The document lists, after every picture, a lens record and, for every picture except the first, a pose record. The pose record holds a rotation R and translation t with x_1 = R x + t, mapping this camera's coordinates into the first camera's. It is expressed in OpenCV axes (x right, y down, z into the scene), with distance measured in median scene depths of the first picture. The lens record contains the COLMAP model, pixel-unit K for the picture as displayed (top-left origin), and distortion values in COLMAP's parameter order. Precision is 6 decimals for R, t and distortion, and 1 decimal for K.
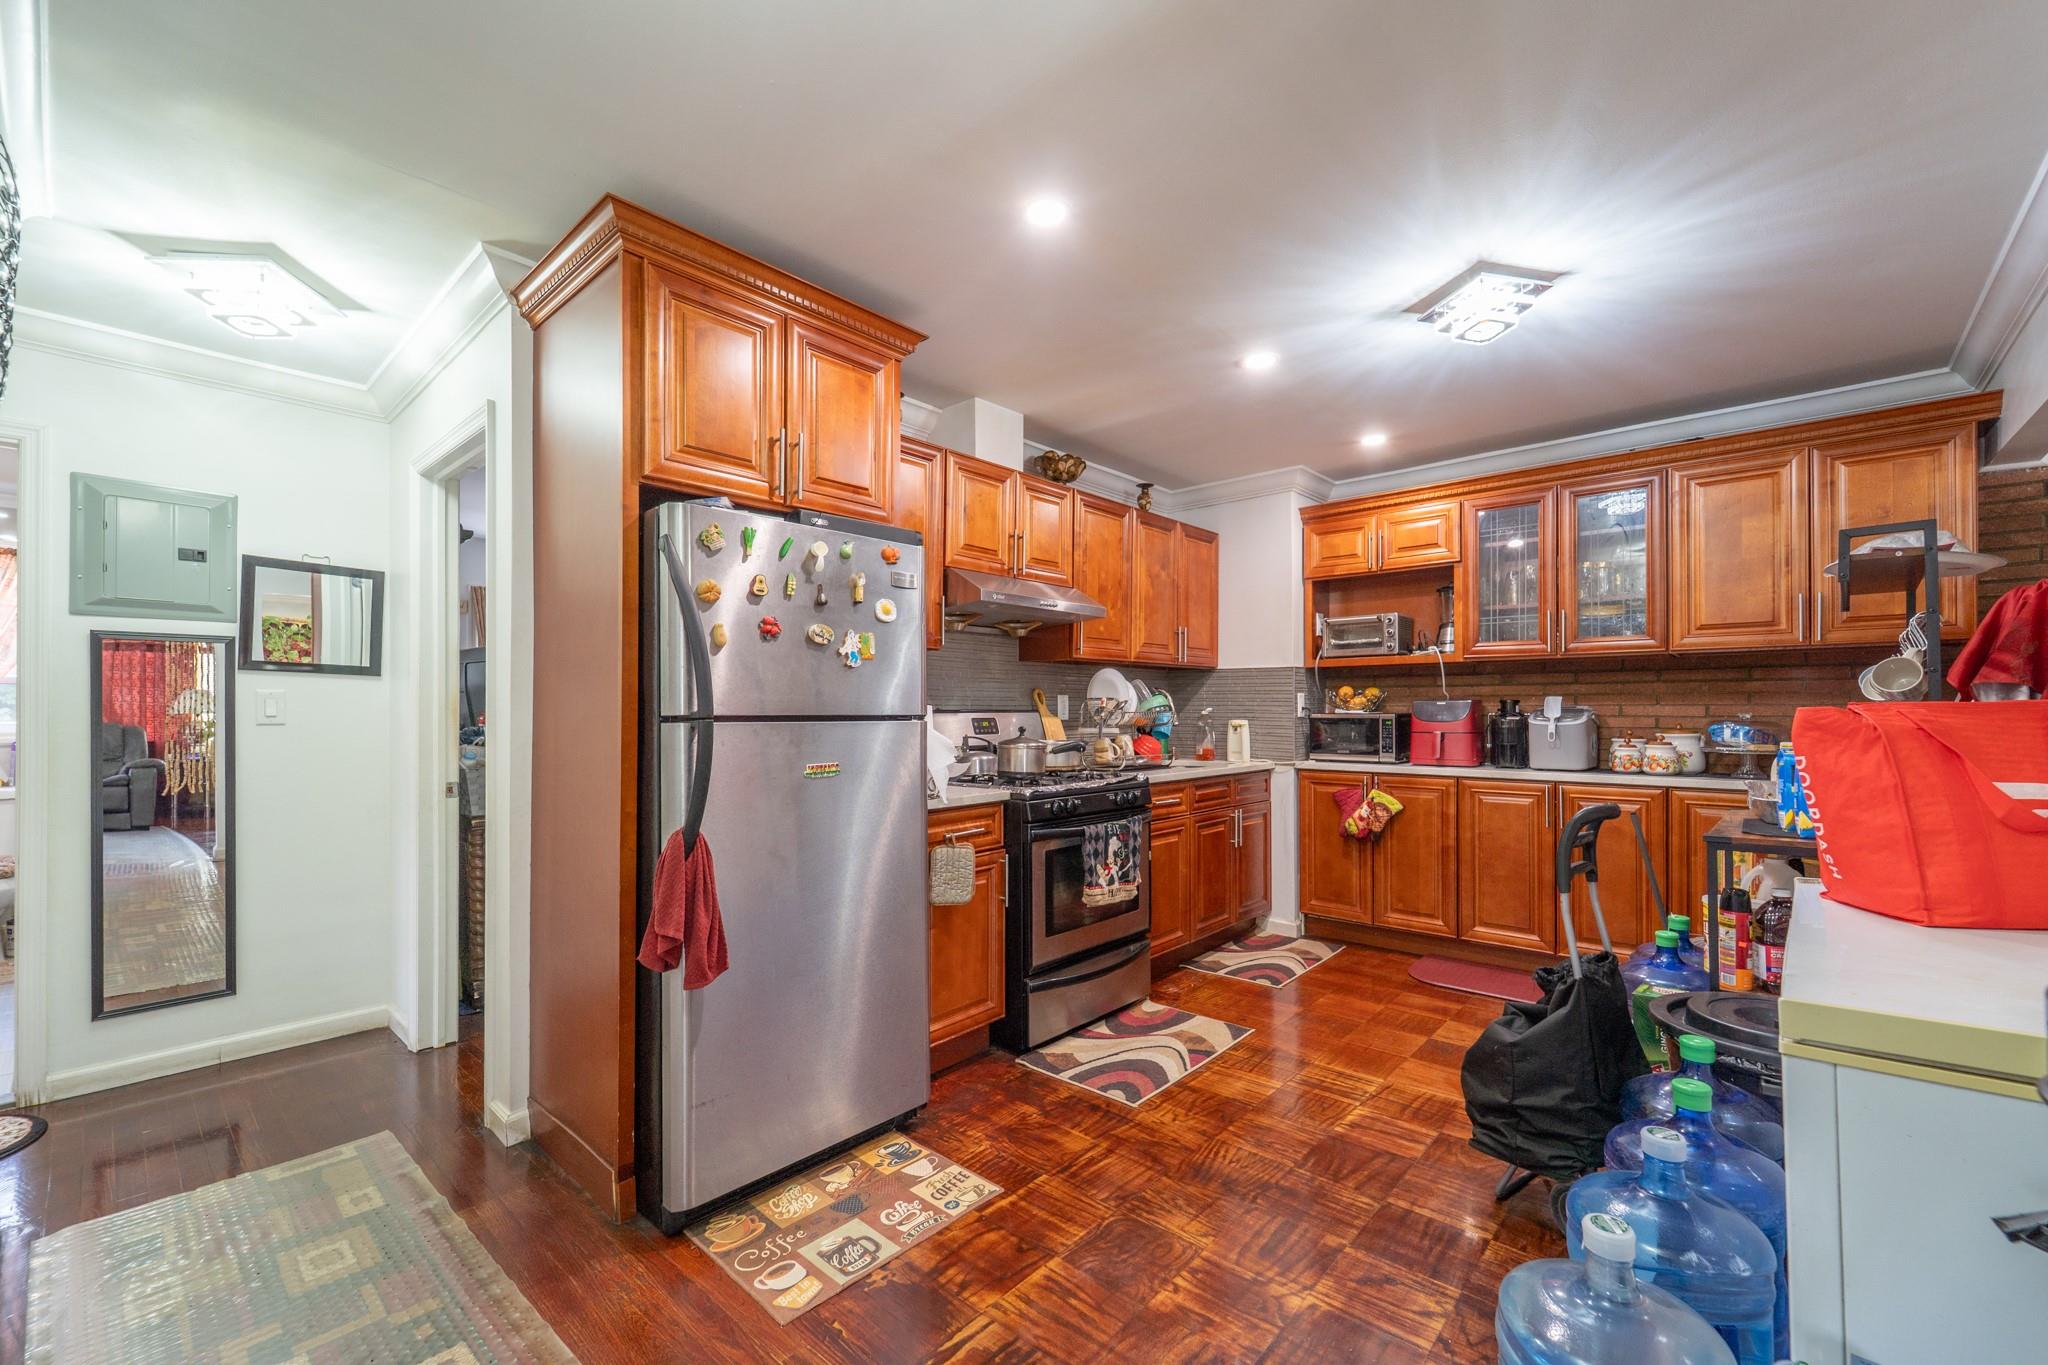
lens RADIAL K [[833.2, 0, 998.4], [0, 833.2, 705.4], [0, 0, 1]] dist [0.007729, -0.001200]
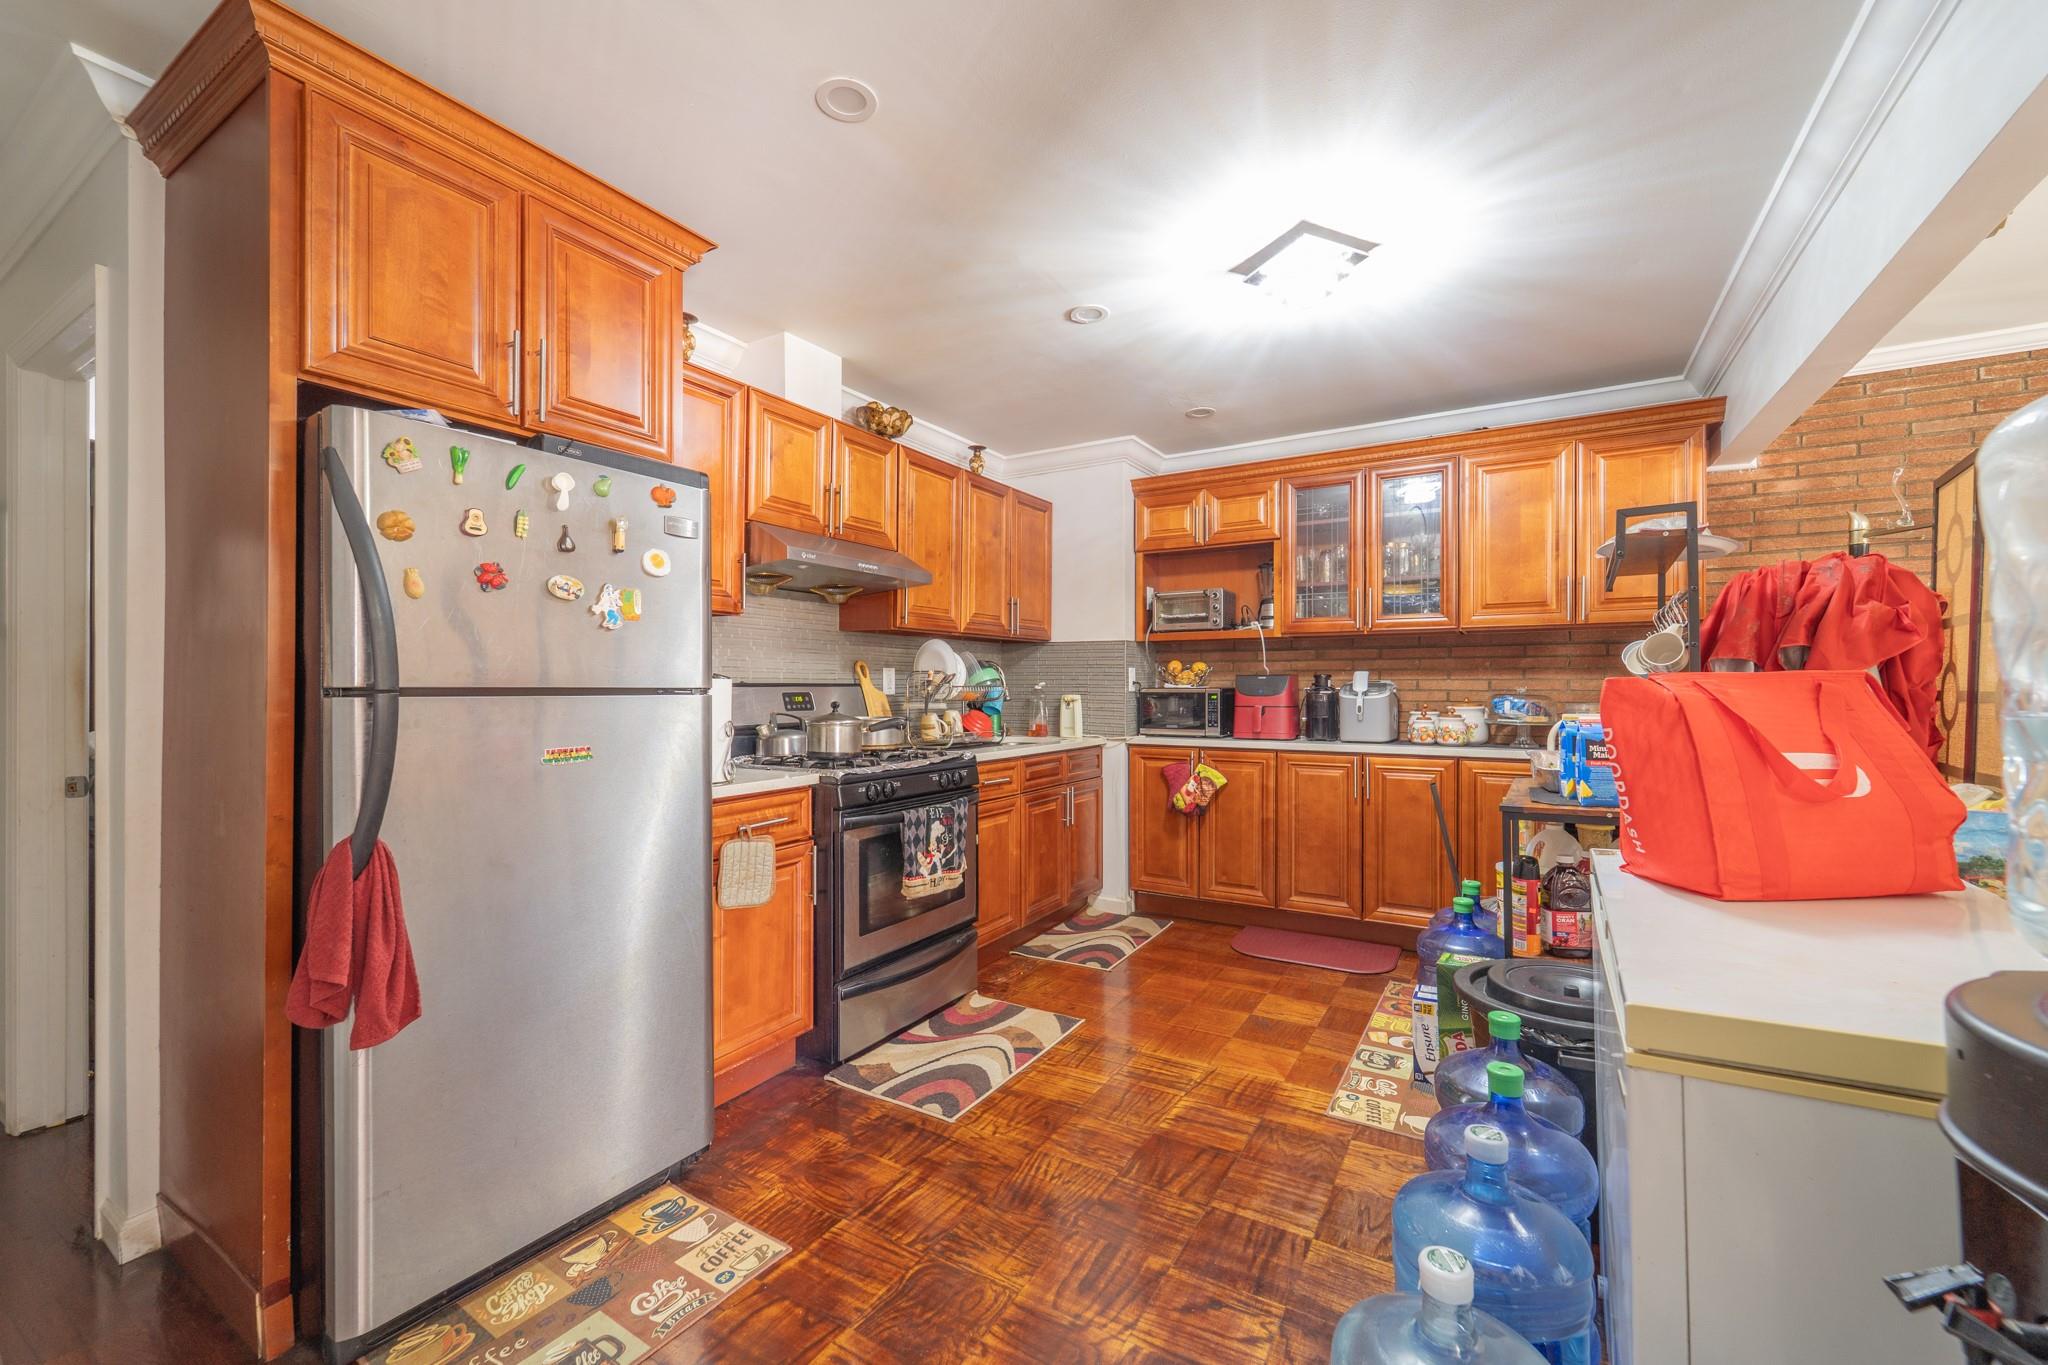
lens RADIAL K [[833.2, 0, 1027.6], [0, 833.2, 687.0], [0, 0, 1]] dist [0.007729, -0.001200]
pose [[0.976273, 0.001200, 0.216539, 0.046016], [-0.002547, 0.999979, 0.005941, 0.004731], [-0.216528, -0.006352, 0.976256, 0.102520]]
